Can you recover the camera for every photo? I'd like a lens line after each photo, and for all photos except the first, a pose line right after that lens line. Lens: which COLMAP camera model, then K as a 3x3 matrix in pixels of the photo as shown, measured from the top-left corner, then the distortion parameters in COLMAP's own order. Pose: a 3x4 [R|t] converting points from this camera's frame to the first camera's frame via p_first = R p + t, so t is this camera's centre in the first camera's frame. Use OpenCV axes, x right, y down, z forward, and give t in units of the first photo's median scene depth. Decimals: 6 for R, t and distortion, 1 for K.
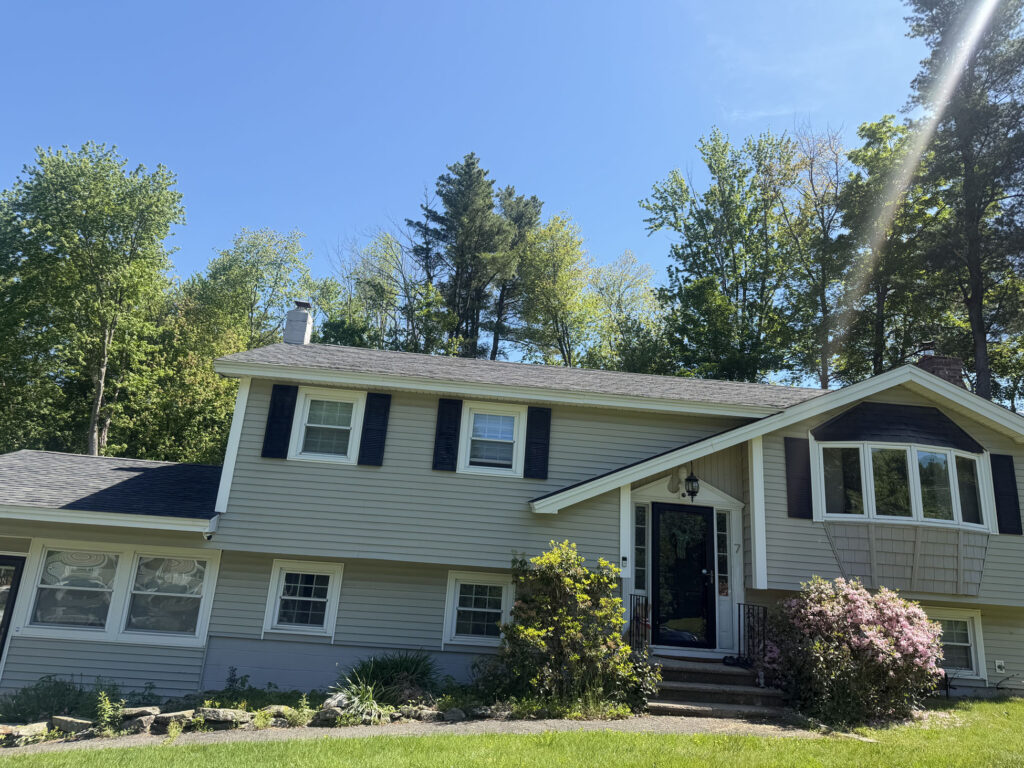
lens RADIAL K [[712.8, 0, 508.2], [0, 712.8, 360.6], [0, 0, 1]] dist [0.061617, -0.071177]
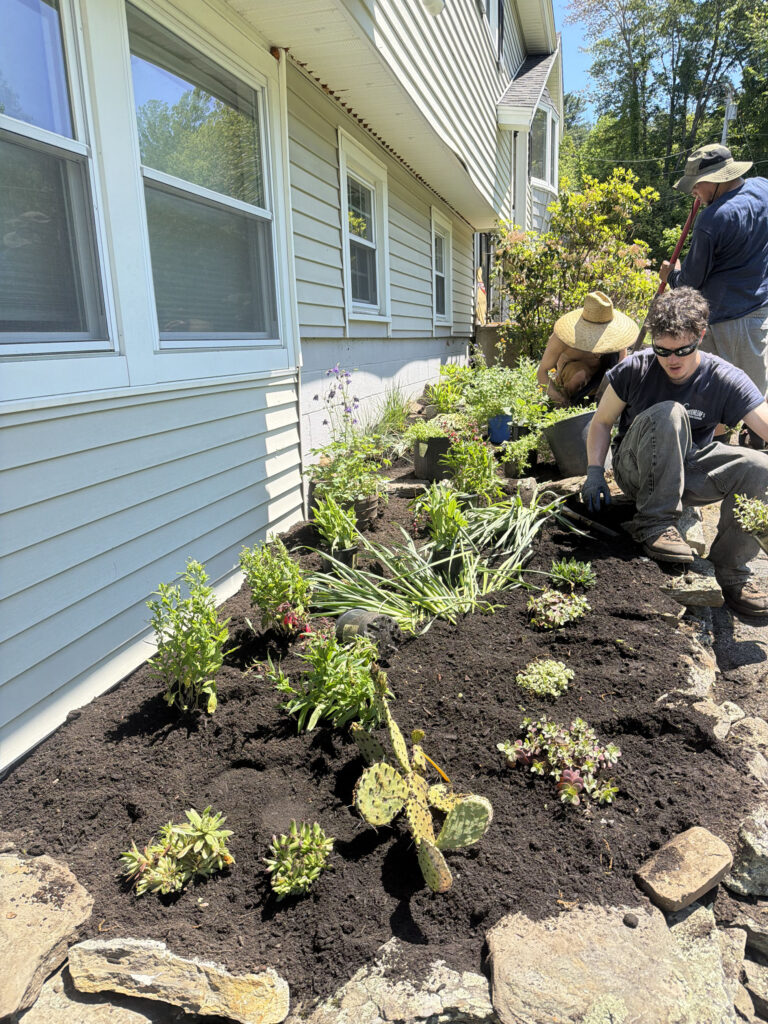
lens RADIAL K [[712.8, 0, 384.0], [0, 712.8, 512.0], [0, 0, 1]] dist [0.061617, -0.071177]
pose [[0.331045, -0.295910, 0.896017, -0.698651], [-0.231502, 0.895069, 0.381128, 0.300967], [-0.914776, -0.333601, 0.227804, 0.816813]]
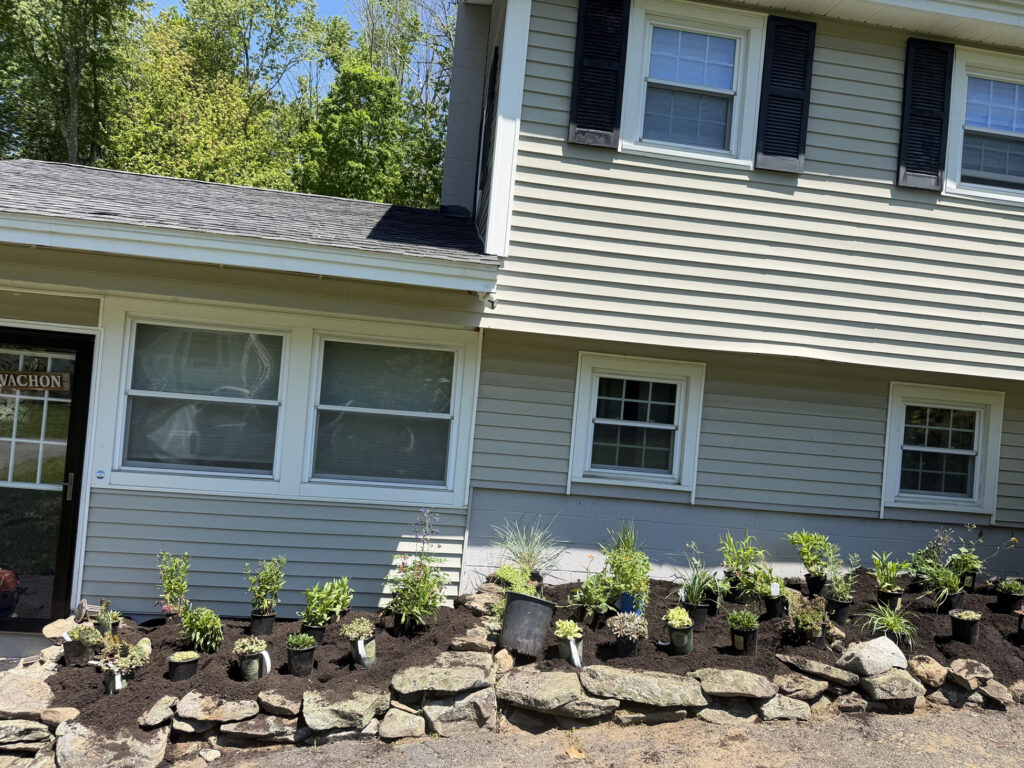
lens RADIAL K [[712.9, 0, 526.0], [0, 712.9, 383.1], [0, 0, 1]] dist [0.062993, -0.076729]
pose [[0.998453, 0.018674, 0.052366, -0.391080], [-0.033480, 0.953920, 0.298186, 0.143778], [-0.044384, -0.299478, 0.953070, 0.499189]]
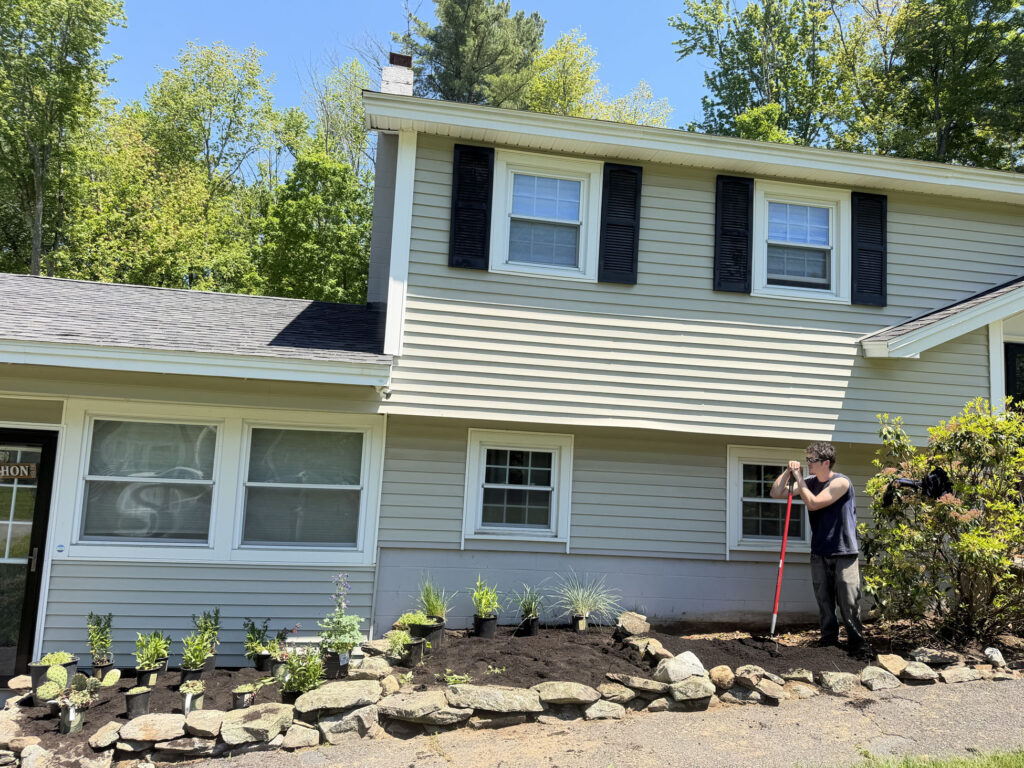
lens RADIAL K [[705.0, 0, 514.4], [0, 705.0, 381.0], [0, 0, 1]] dist [0.060120, -0.057948]
pose [[0.996288, -0.007526, 0.085753, -0.338114], [-0.010809, 0.977350, 0.211355, 0.102165], [-0.085401, -0.211497, 0.973640, 0.398933]]
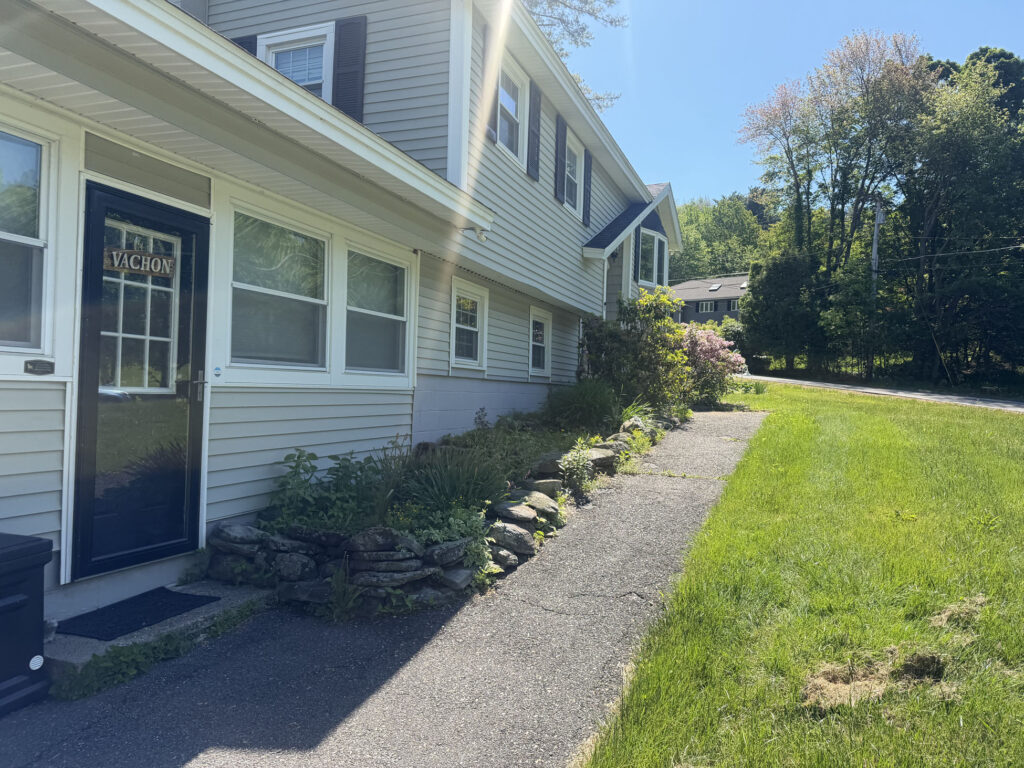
lens RADIAL K [[705.0, 0, 514.4], [0, 705.0, 381.0], [0, 0, 1]] dist [0.060120, -0.057948]
pose [[0.427298, -0.043458, 0.903066, -0.948063], [-0.280417, 0.943216, 0.178074, 0.227743], [-0.859525, -0.329326, 0.390848, 0.617292]]
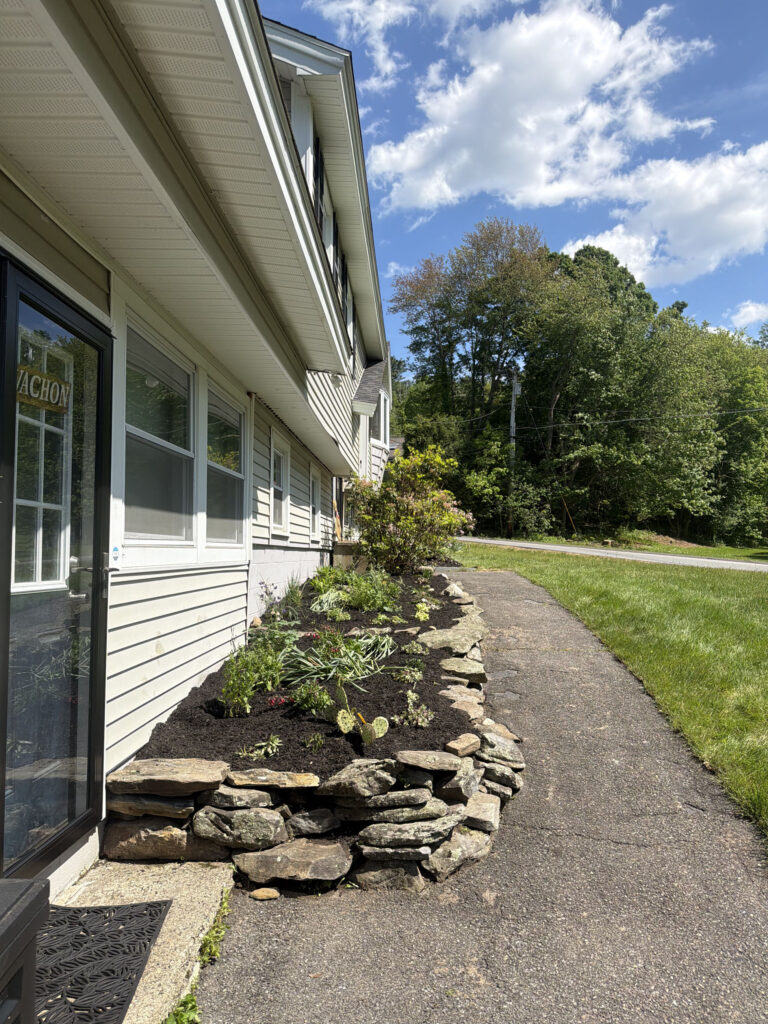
lens RADIAL K [[712.8, 0, 384.0], [0, 712.8, 512.0], [0, 0, 1]] dist [0.061617, -0.071177]
pose [[0.112487, -0.009073, 0.993612, -0.919760], [-0.302420, 0.952208, 0.042932, 0.286259], [-0.946514, -0.305317, 0.104367, 0.807629]]
